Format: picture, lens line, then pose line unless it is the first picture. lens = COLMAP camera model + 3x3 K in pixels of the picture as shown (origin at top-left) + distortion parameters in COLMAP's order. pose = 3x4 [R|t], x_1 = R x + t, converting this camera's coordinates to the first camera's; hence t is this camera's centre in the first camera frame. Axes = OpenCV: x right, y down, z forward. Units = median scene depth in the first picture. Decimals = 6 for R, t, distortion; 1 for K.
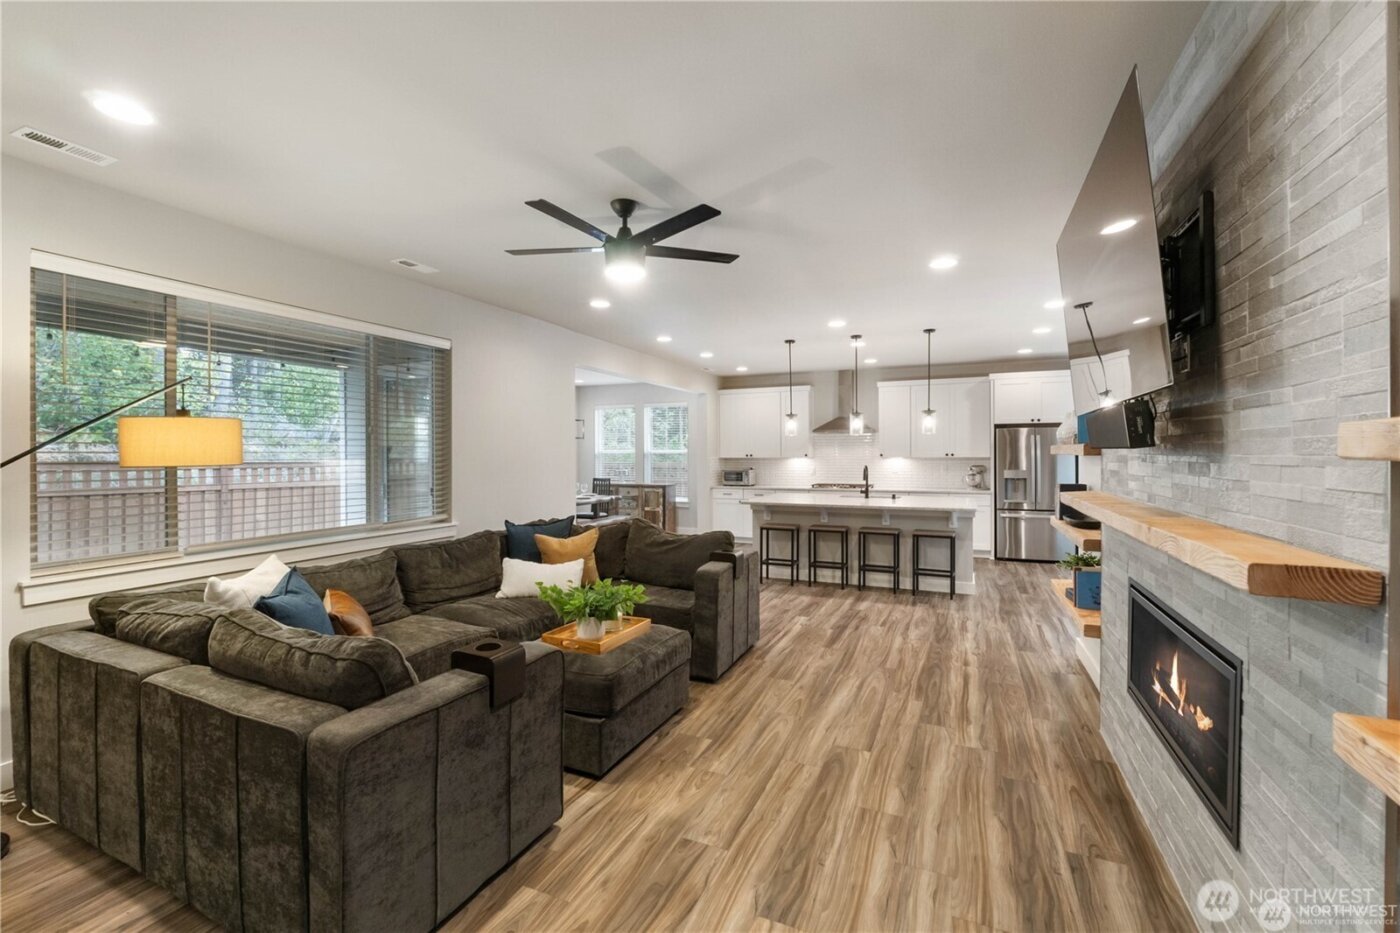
lens RADIAL K [[593.6, 0, 692.7], [0, 593.6, 455.8], [0, 0, 1]] dist [-0.001050, -0.000244]
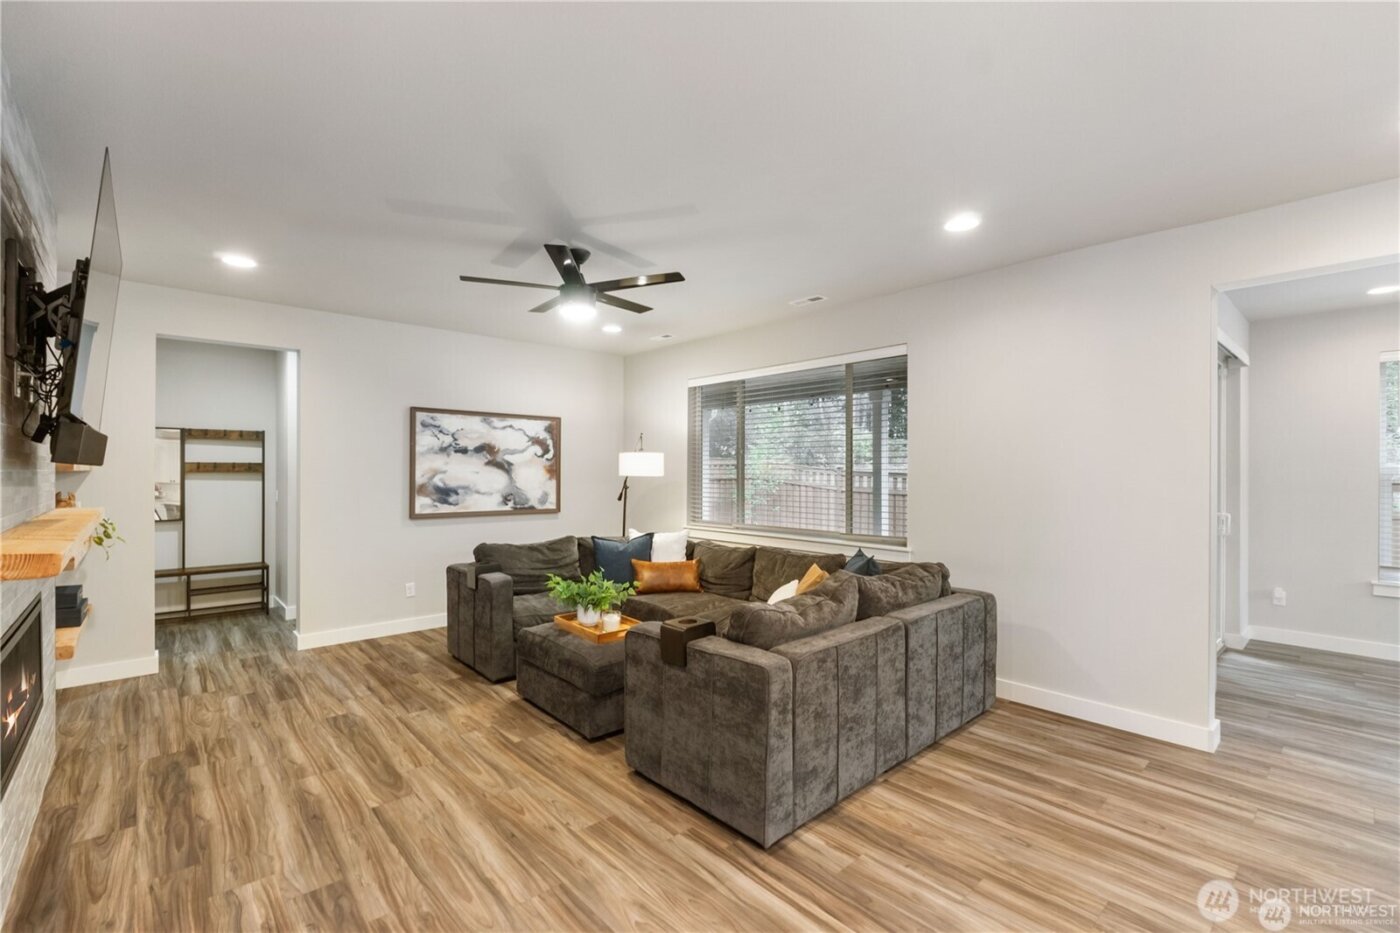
lens RADIAL K [[613.6, 0, 700.1], [0, 613.6, 469.5], [0, 0, 1]] dist [-0.003601, -0.000587]
pose [[-0.394908, -0.000663, -0.918720, 0.738923], [-0.005075, 0.999986, 0.001459, -0.006172], [0.918706, 0.005238, -0.394906, 1.415608]]
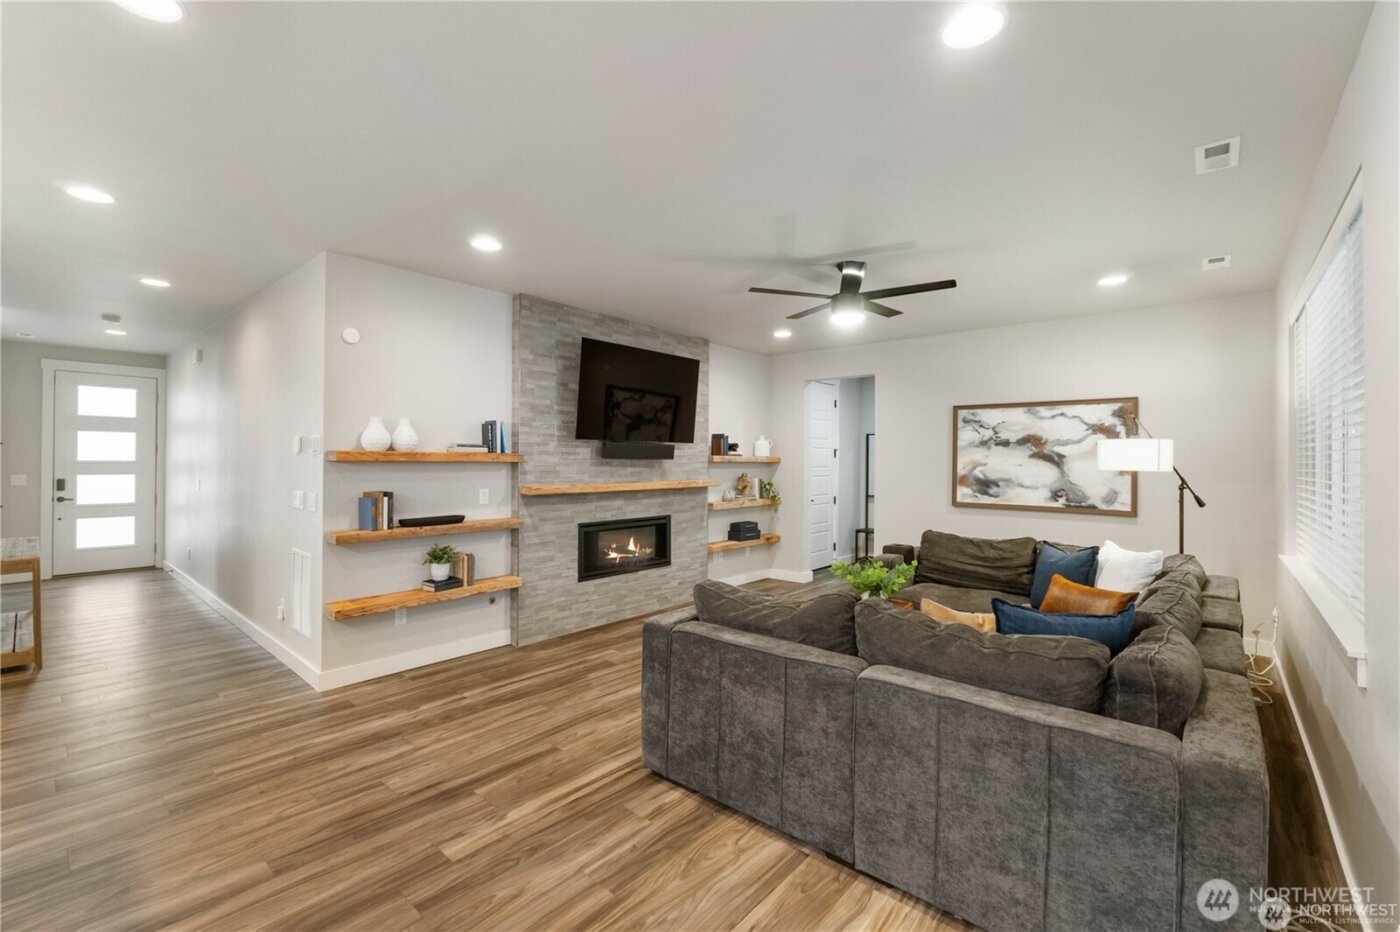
lens RADIAL K [[597.6, 0, 700.2], [0, 597.6, 463.3], [0, 0, 1]] dist [-0.003855, 0.000148]
pose [[-0.959894, -0.005028, 0.280319, -0.142419], [-0.002674, 0.999958, 0.008778, -0.009014], [-0.280351, 0.007676, -0.959867, 1.934224]]
